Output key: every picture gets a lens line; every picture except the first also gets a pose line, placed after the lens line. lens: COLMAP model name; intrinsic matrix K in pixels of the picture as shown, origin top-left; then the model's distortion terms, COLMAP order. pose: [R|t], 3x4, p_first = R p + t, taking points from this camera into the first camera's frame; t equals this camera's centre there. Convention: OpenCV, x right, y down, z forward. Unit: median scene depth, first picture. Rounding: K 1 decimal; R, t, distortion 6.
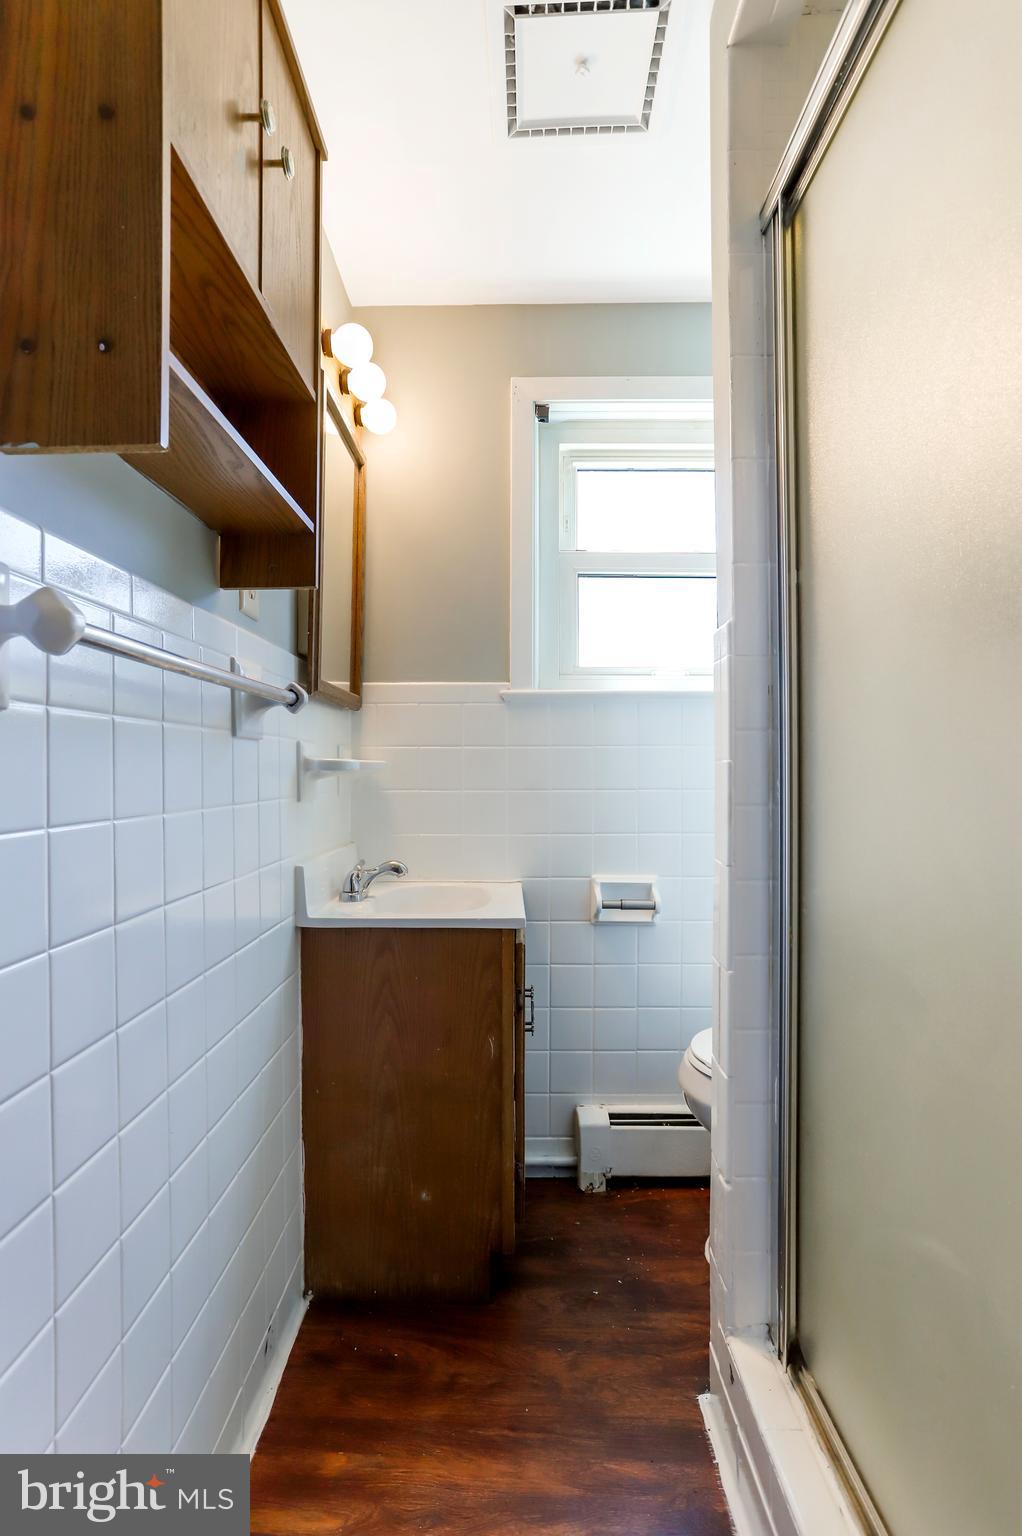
lens RADIAL K [[750.5, 0, 510.6], [0, 750.5, 767.8], [0, 0, 1]] dist [-0.031726, 0.012329]
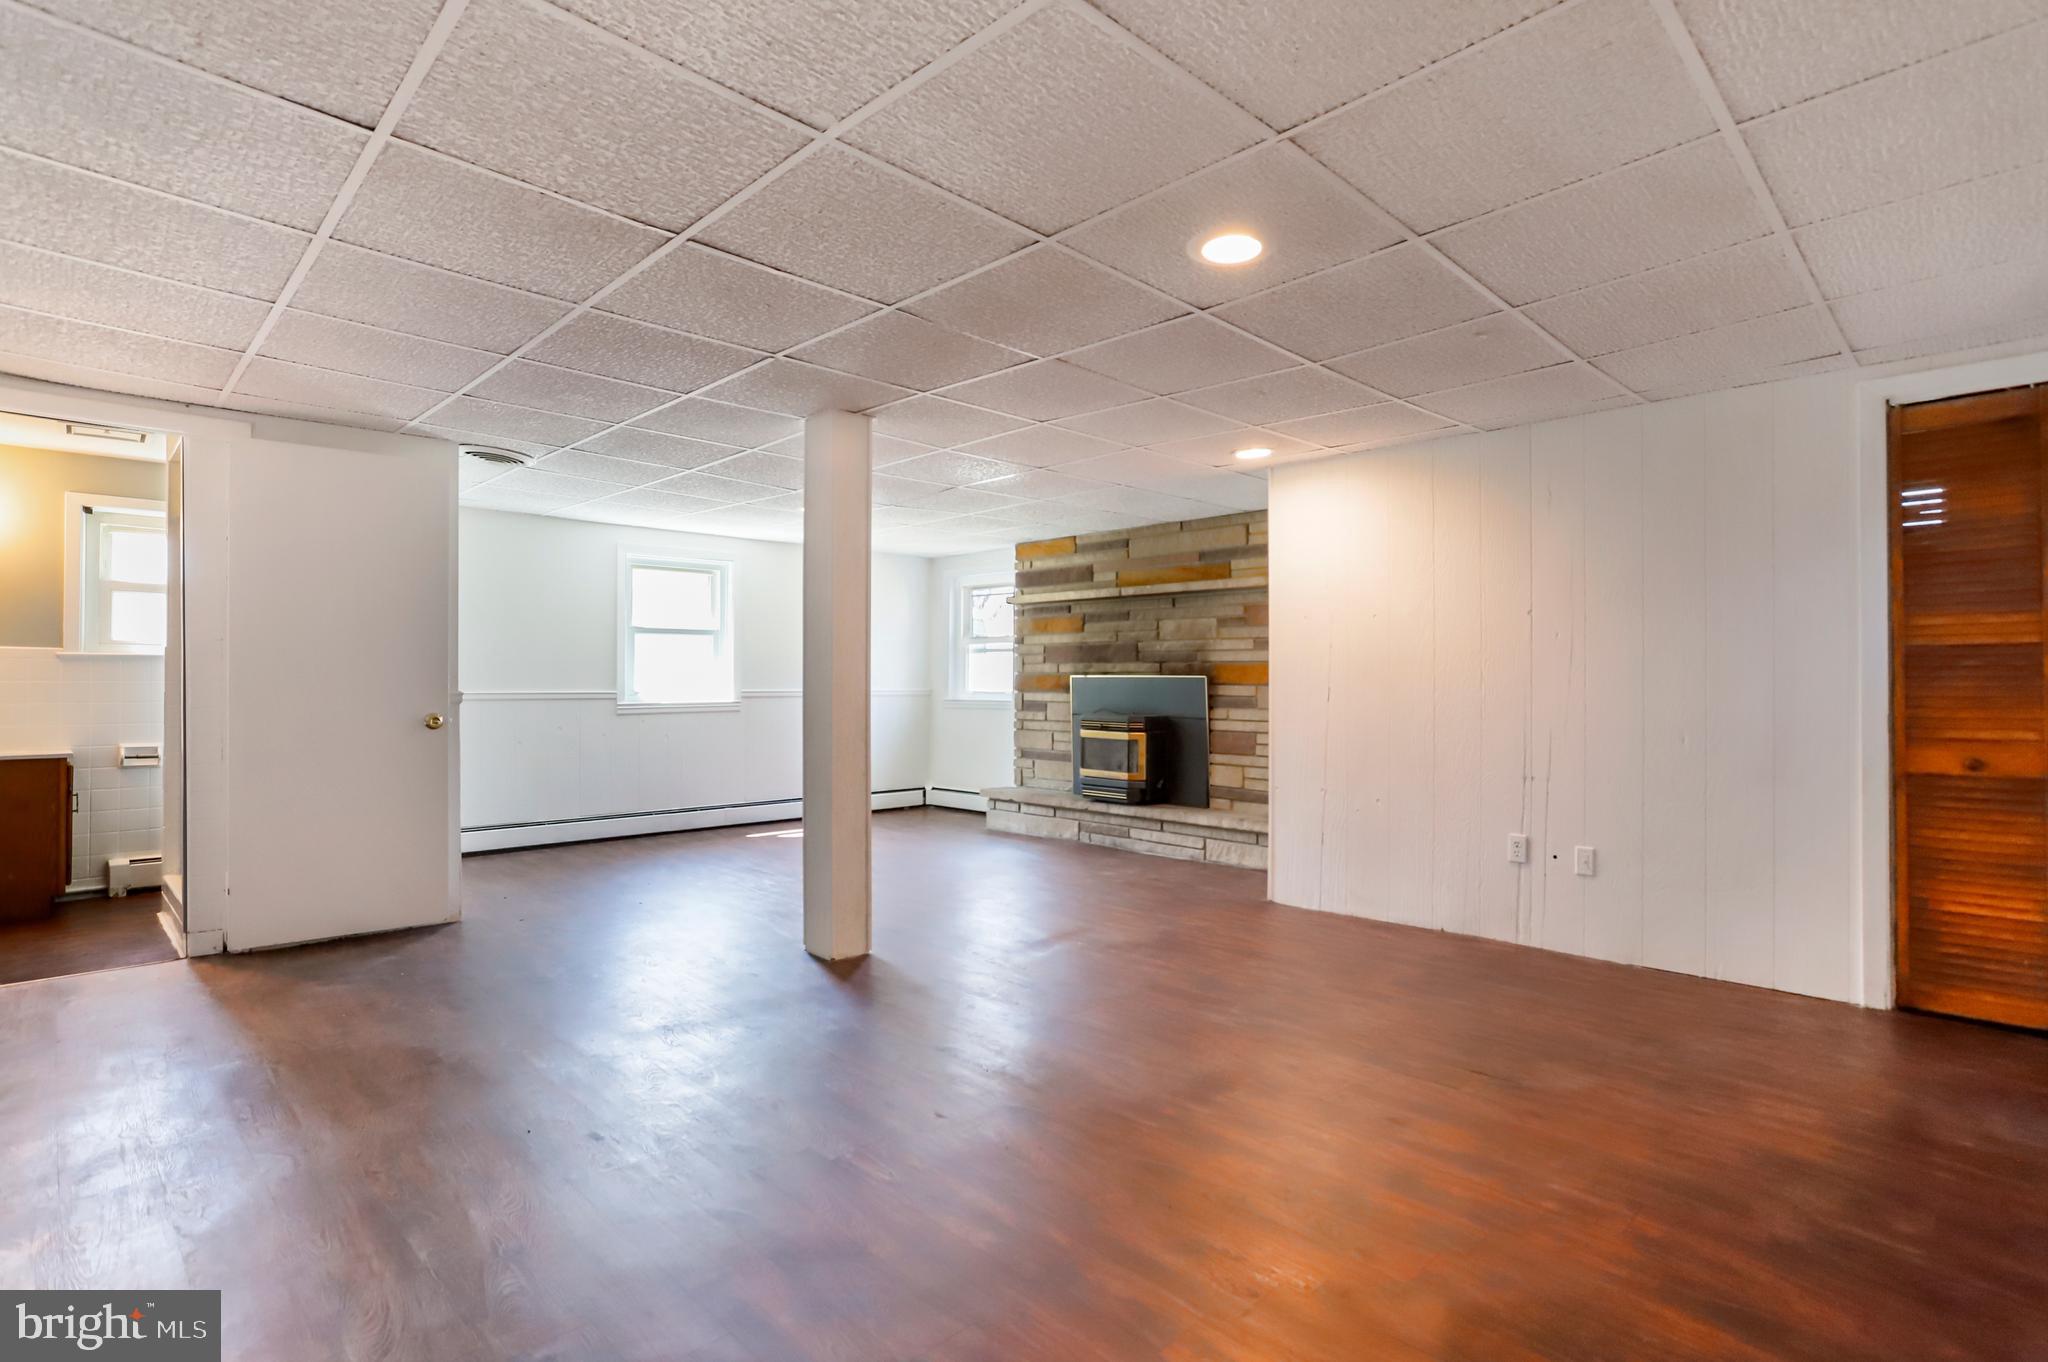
lens RADIAL K [[1000.7, 0, 1042.0], [0, 1000.7, 686.8], [0, 0, 1]] dist [-0.031726, 0.012329]
pose [[0.696177, 0.007371, 0.717833, -0.061527], [-0.007055, 0.999969, -0.003426, -0.016298], [-0.717836, -0.002680, 0.696207, -2.676935]]
